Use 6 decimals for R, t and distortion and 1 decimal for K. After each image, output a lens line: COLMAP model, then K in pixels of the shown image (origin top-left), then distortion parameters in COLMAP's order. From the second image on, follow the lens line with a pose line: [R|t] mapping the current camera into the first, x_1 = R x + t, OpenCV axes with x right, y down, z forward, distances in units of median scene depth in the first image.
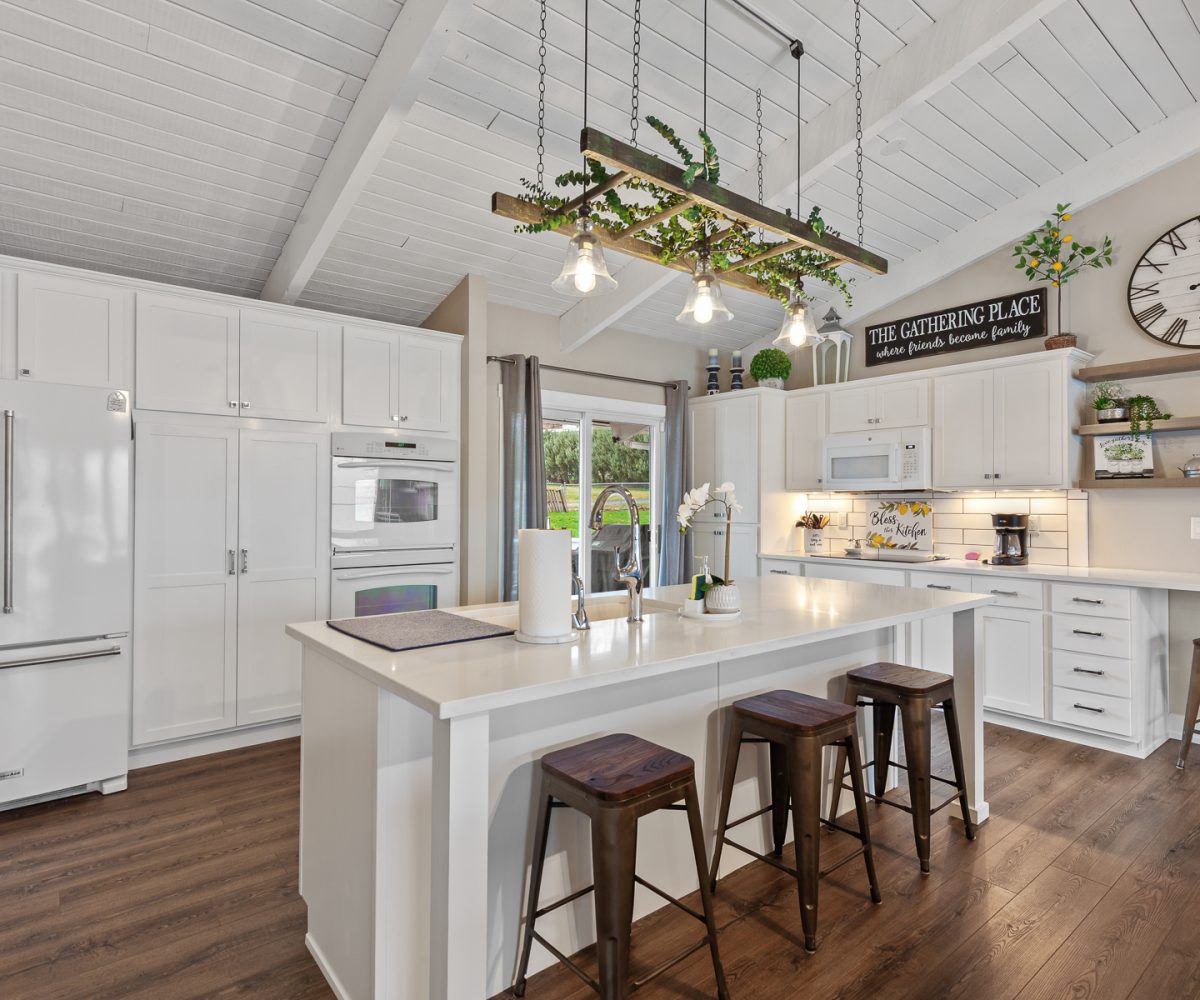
lens RADIAL K [[684.4, 0, 600.0], [0, 684.4, 500.0], [0, 0, 1]] dist [0.001133, 0.000543]
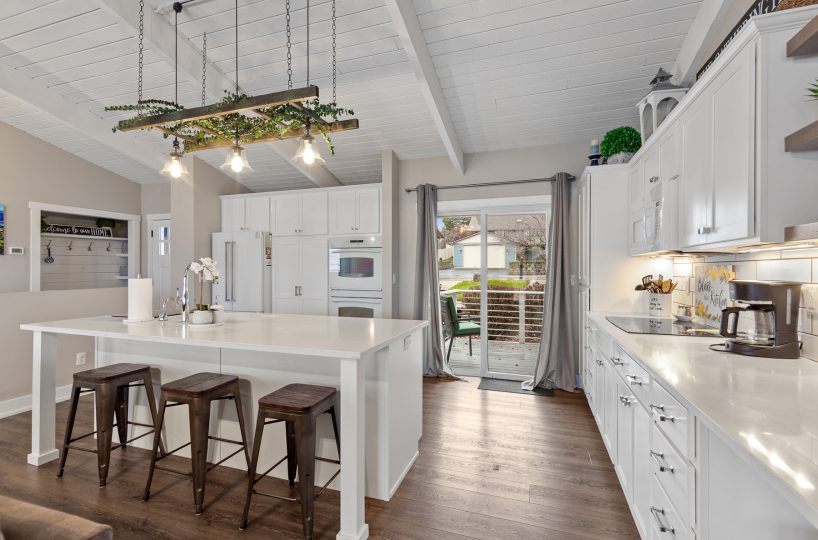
lens RADIAL K [[369.0, 0, 409.0], [0, 369.0, 270.0], [0, 0, 1]] dist [0.000502, 0.000048]
pose [[0.516728, 0.004565, -0.856137, 0.768020], [0.009139, 0.999899, 0.010847, -0.001175], [0.856101, -0.013429, 0.516634, 0.524769]]
